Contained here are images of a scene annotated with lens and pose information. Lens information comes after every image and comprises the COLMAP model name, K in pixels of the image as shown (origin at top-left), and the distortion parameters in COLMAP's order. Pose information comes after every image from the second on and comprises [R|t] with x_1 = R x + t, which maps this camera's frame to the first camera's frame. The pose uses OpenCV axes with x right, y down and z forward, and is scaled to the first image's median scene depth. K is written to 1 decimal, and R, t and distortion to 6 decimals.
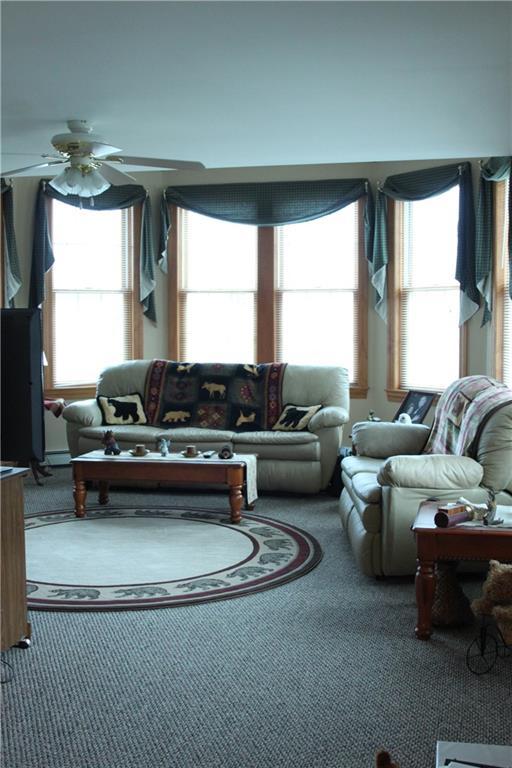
lens RADIAL K [[1139.2, 0, 256.0], [0, 1139.2, 384.0], [0, 0, 1]] dist [0.006552, -0.009214]
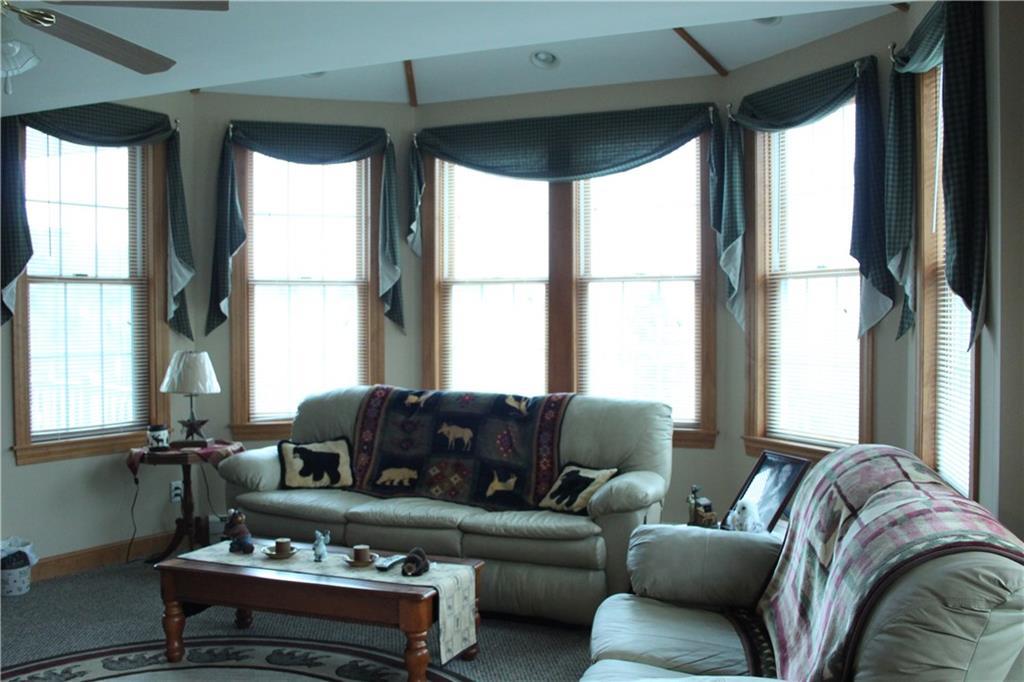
lens RADIAL K [[1038.6, 0, 512.0], [0, 1038.6, 341.0], [0, 0, 1]] dist [-0.106467, 0.149173]
pose [[0.981970, 0.004010, -0.188995, 0.101499], [-0.010440, 0.999400, -0.033038, -0.028682], [0.188749, 0.034415, 0.981422, 0.442881]]
